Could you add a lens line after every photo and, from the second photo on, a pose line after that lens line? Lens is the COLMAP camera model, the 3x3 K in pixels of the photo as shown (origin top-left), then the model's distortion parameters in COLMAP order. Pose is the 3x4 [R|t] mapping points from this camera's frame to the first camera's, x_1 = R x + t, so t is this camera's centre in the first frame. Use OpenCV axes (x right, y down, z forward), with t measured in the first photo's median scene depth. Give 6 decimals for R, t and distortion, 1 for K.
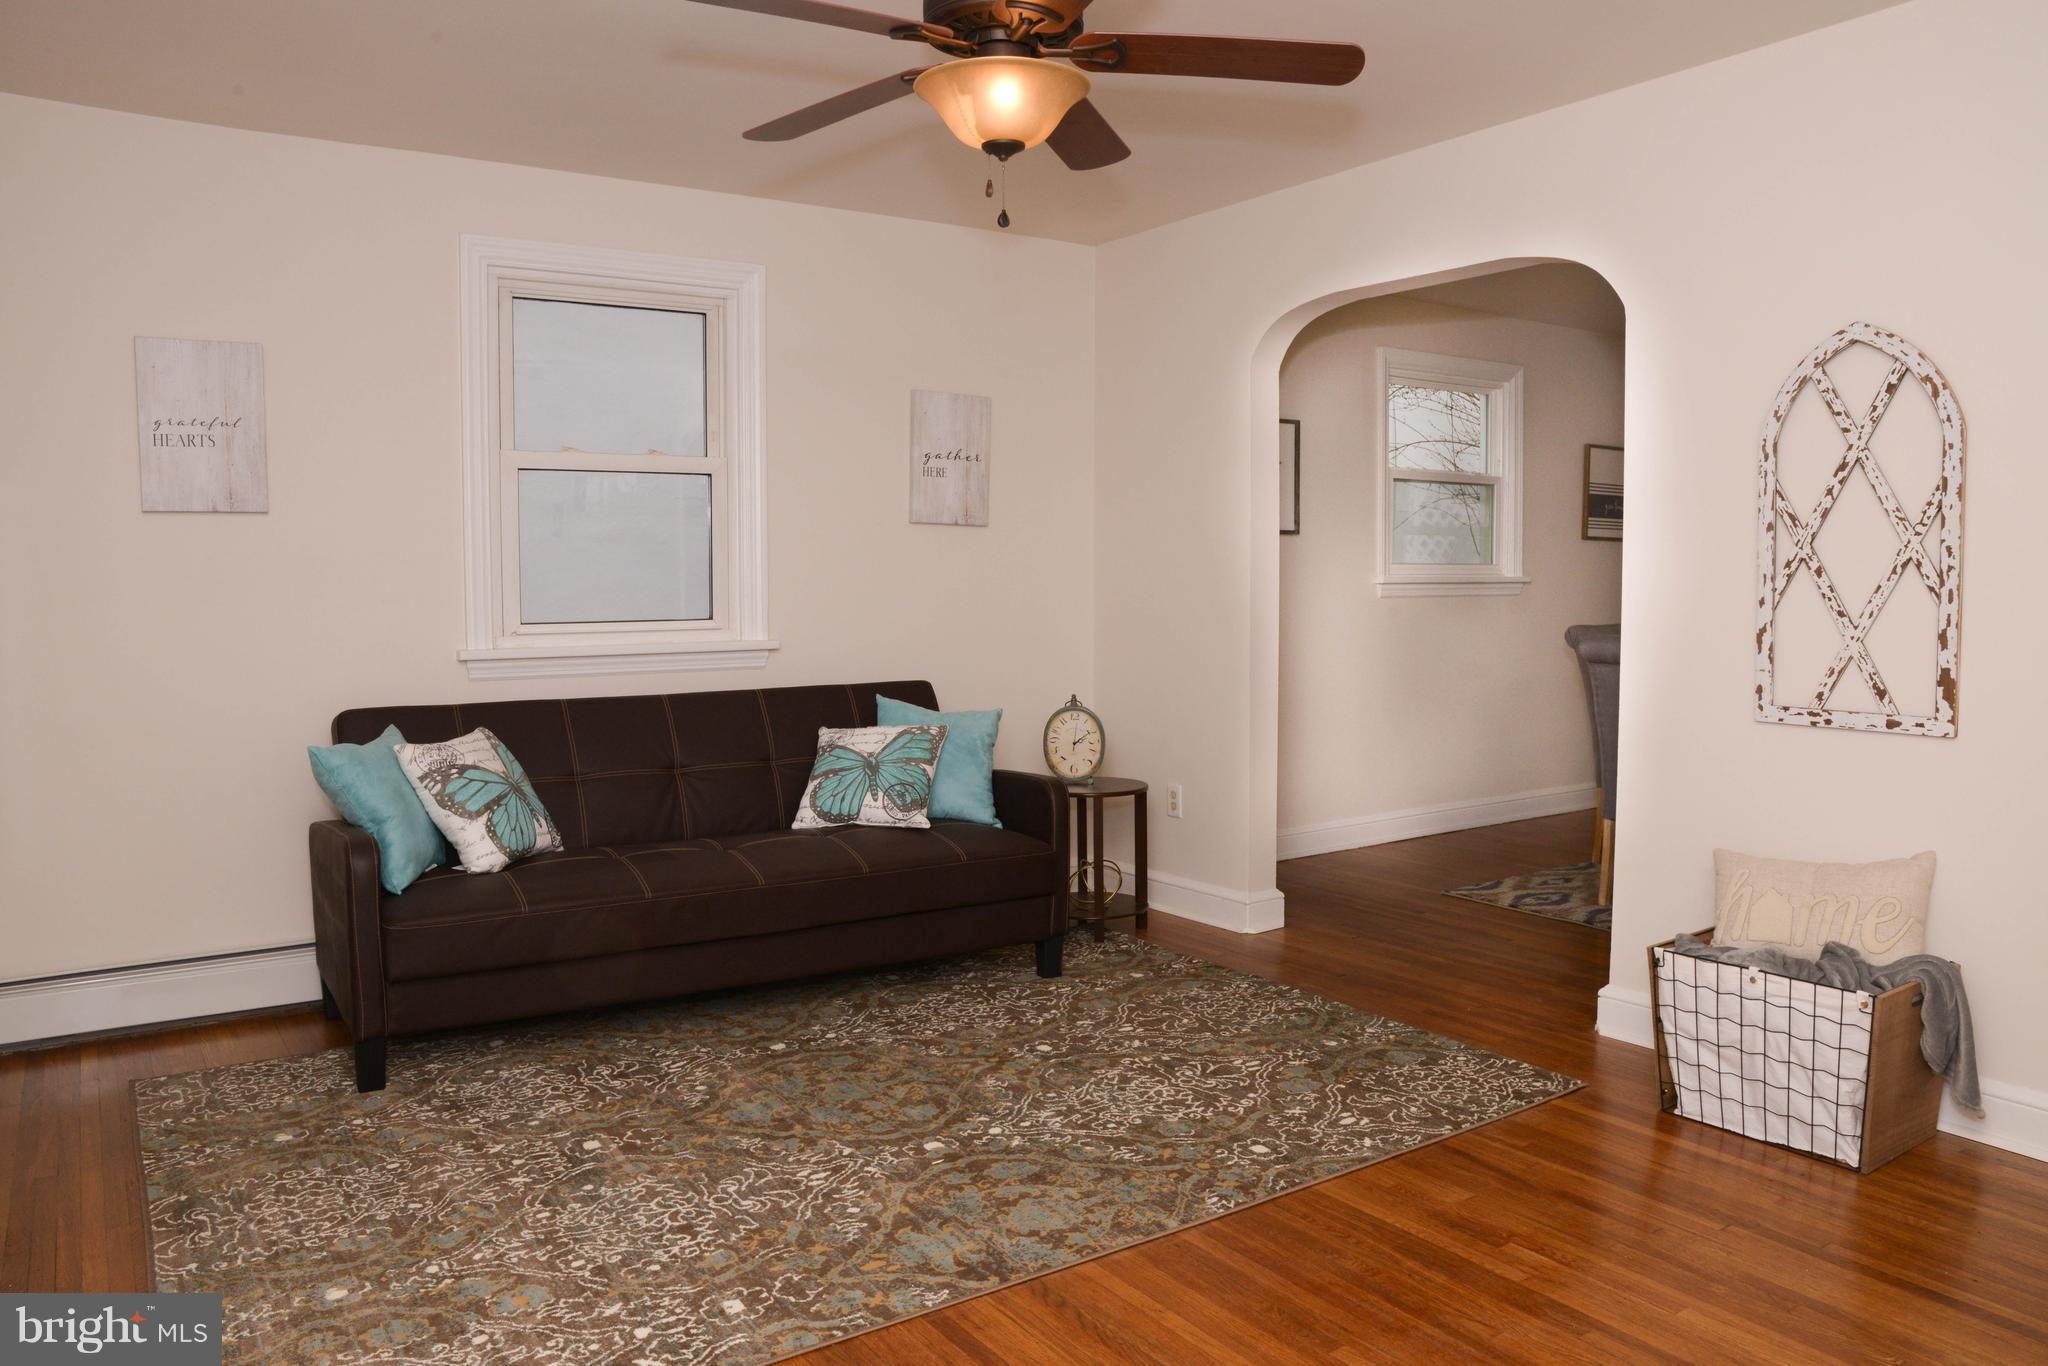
lens RADIAL K [[1440.8, 0, 1029.8], [0, 1440.8, 686.0], [0, 0, 1]] dist [-0.127674, 0.089553]
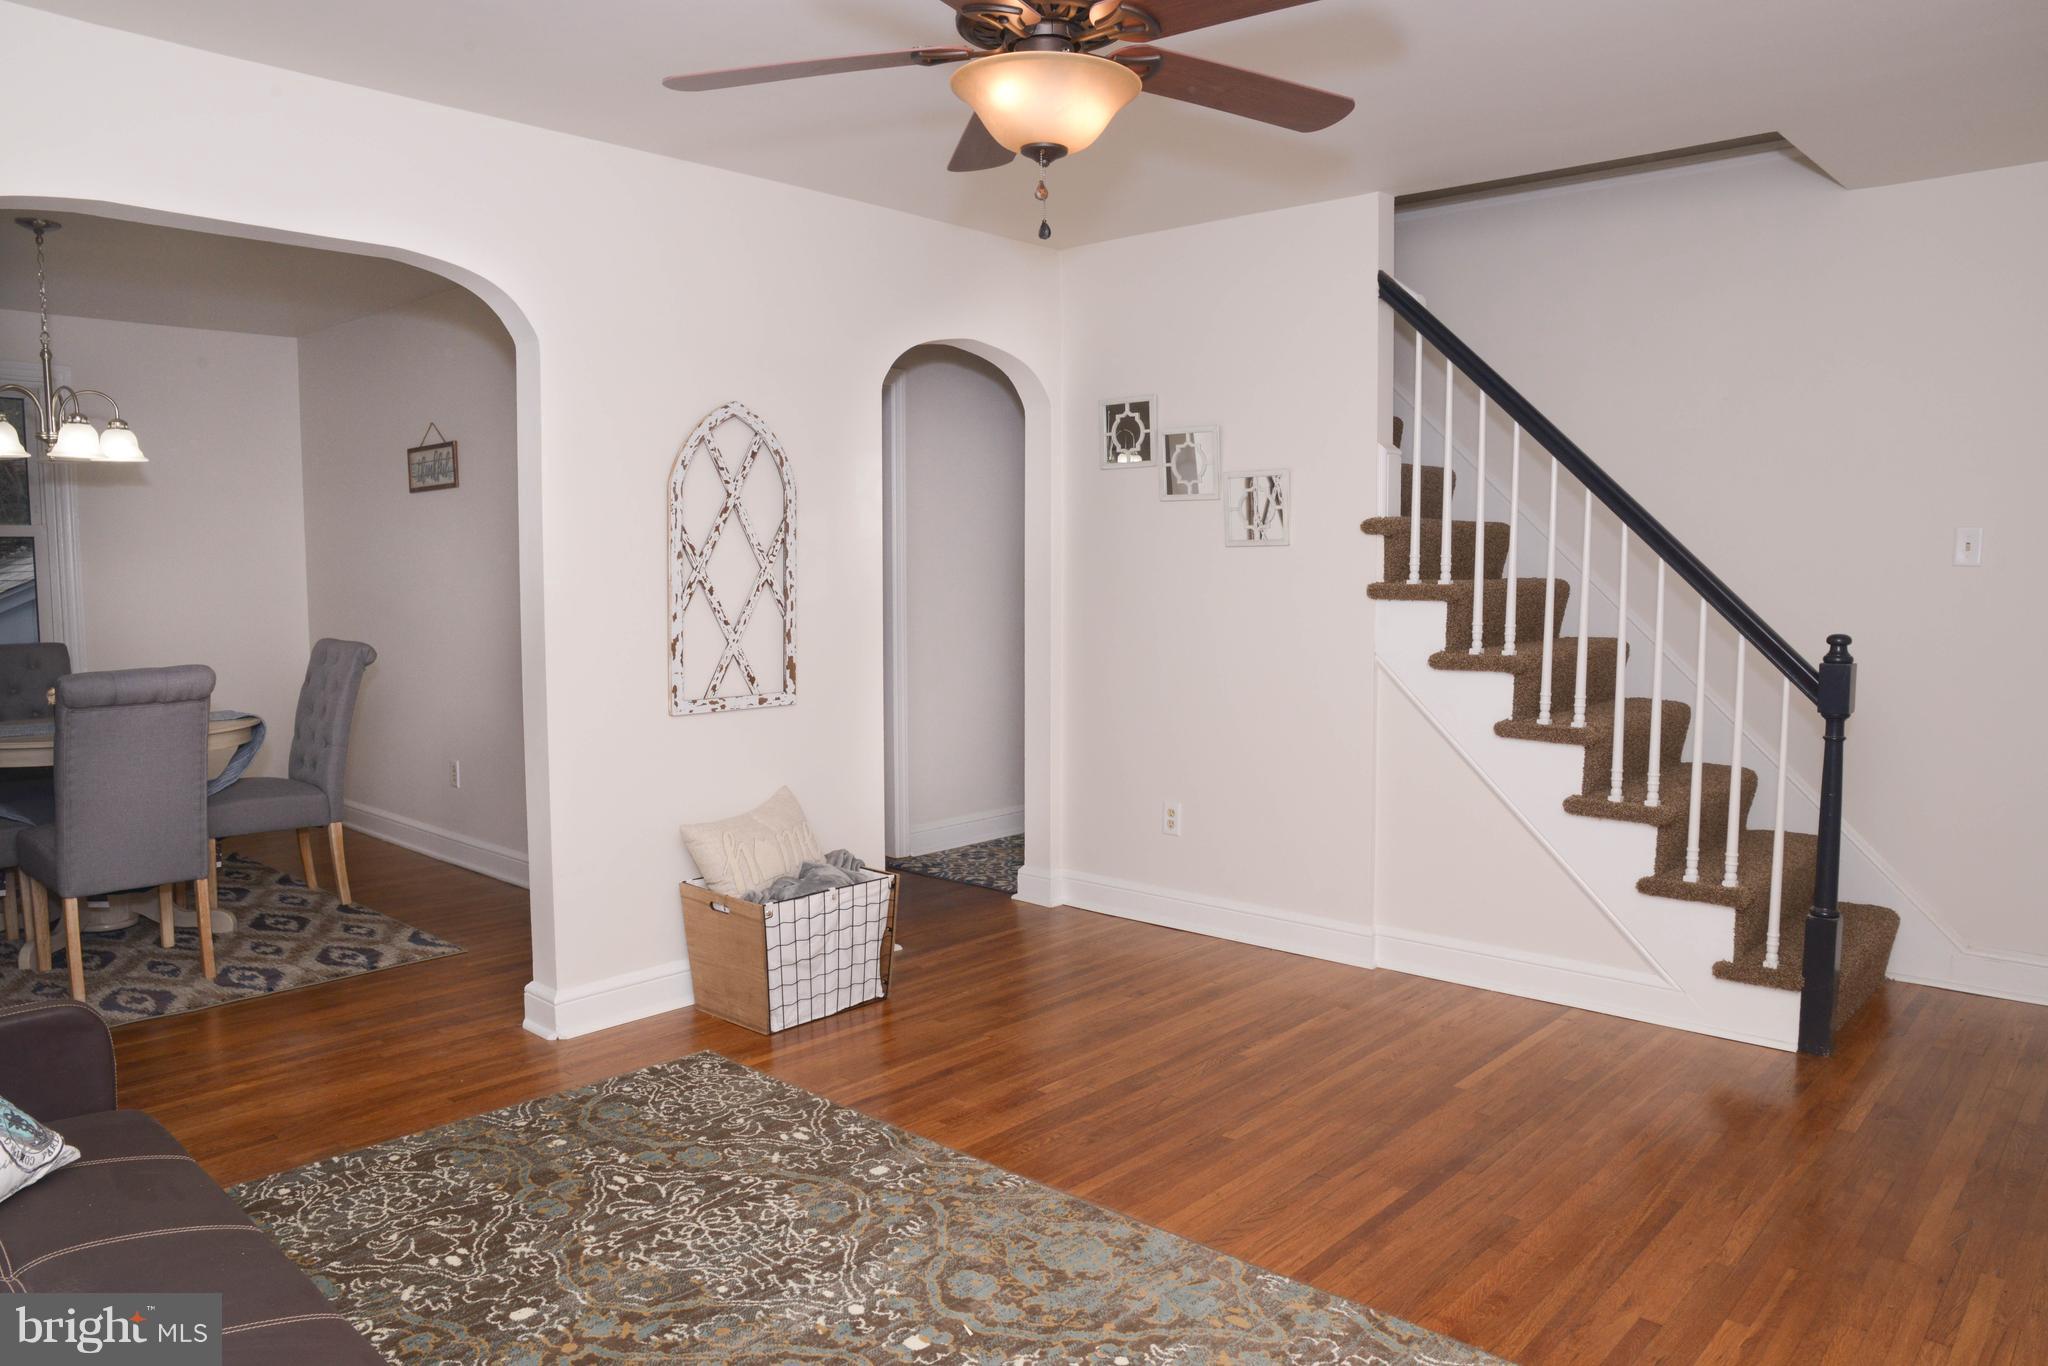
lens RADIAL K [[1404.9, 0, 1030.9], [0, 1404.9, 679.5], [0, 0, 1]] dist [-0.130437, 0.093301]
pose [[-0.231695, -0.080126, 0.969483, -0.758866], [0.074970, 0.992167, 0.099917, -0.109135], [-0.969895, 0.095832, -0.223873, 1.030420]]
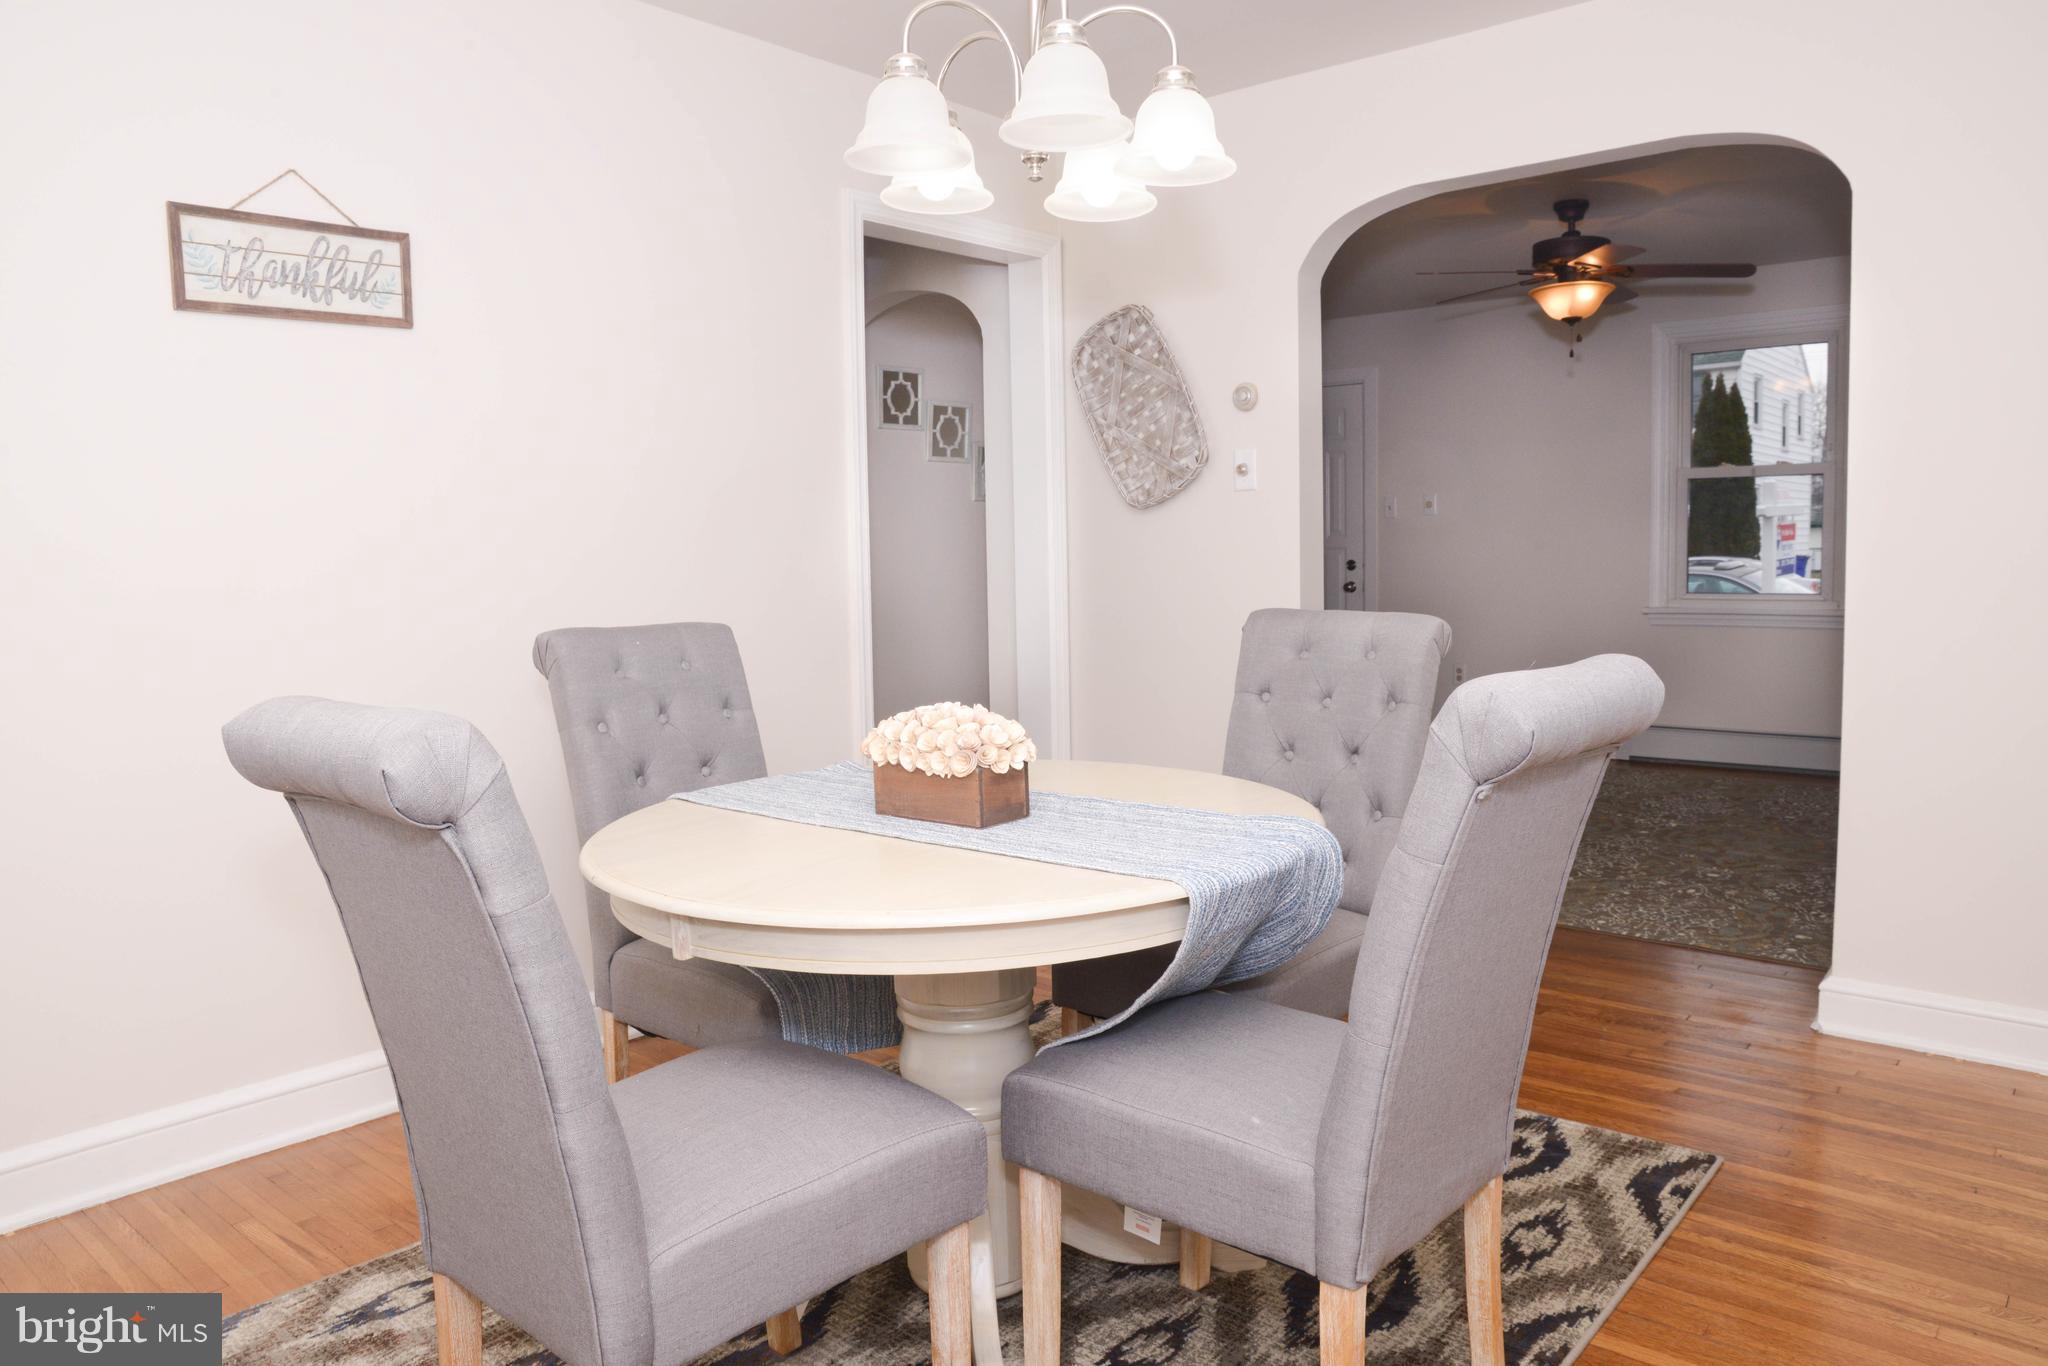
lens RADIAL K [[1440.8, 0, 1029.8], [0, 1440.8, 686.0], [0, 0, 1]] dist [-0.127674, 0.089553]
pose [[-0.964283, 0.048841, -0.260331, 1.125872], [0.005813, 0.986518, 0.163549, -0.155650], [0.264809, 0.156194, -0.951567, 2.402825]]
